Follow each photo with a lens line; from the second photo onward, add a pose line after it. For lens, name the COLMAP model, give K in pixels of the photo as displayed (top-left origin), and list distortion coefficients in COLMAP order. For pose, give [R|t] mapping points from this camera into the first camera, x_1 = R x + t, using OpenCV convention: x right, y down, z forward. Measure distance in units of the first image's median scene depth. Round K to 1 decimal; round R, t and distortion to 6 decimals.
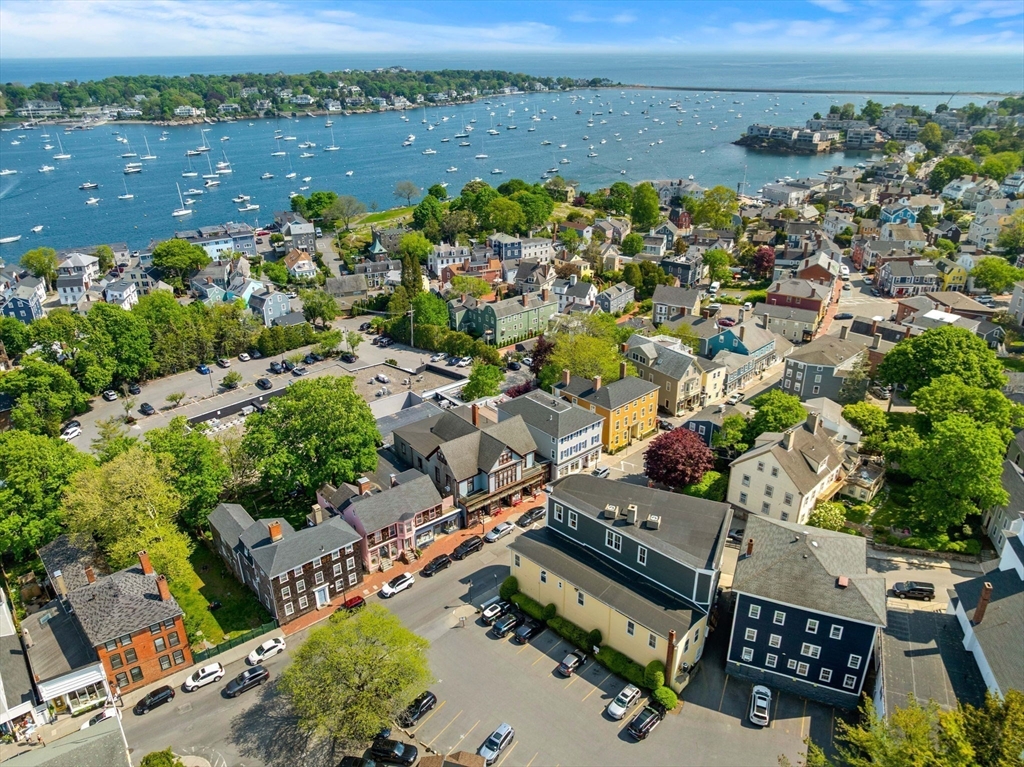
lens RADIAL K [[785.6, 0, 512.4], [0, 785.6, 385.6], [0, 0, 1]] dist [-0.012819, -0.006276]
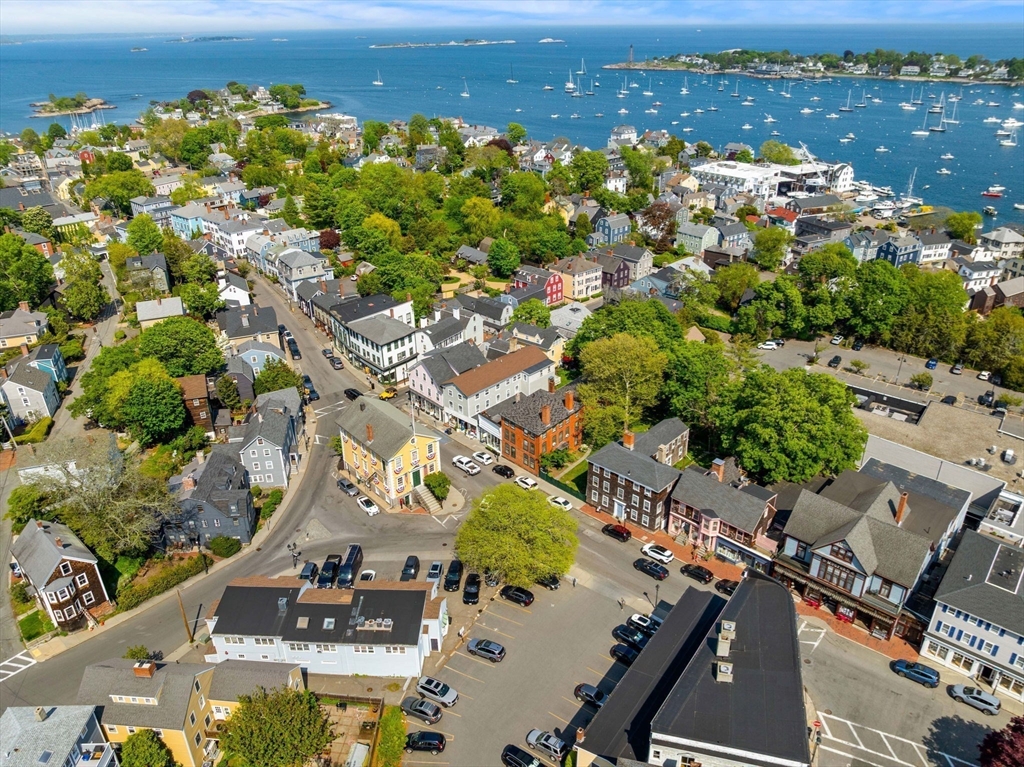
lens RADIAL K [[785.6, 0, 513.6], [0, 785.6, 382.8], [0, 0, 1]] dist [-0.012819, -0.006276]
pose [[0.104800, 0.437213, -0.893231, 0.579125], [-0.399534, 0.841016, 0.364780, -0.205262], [0.910708, 0.318647, 0.262820, 0.434020]]
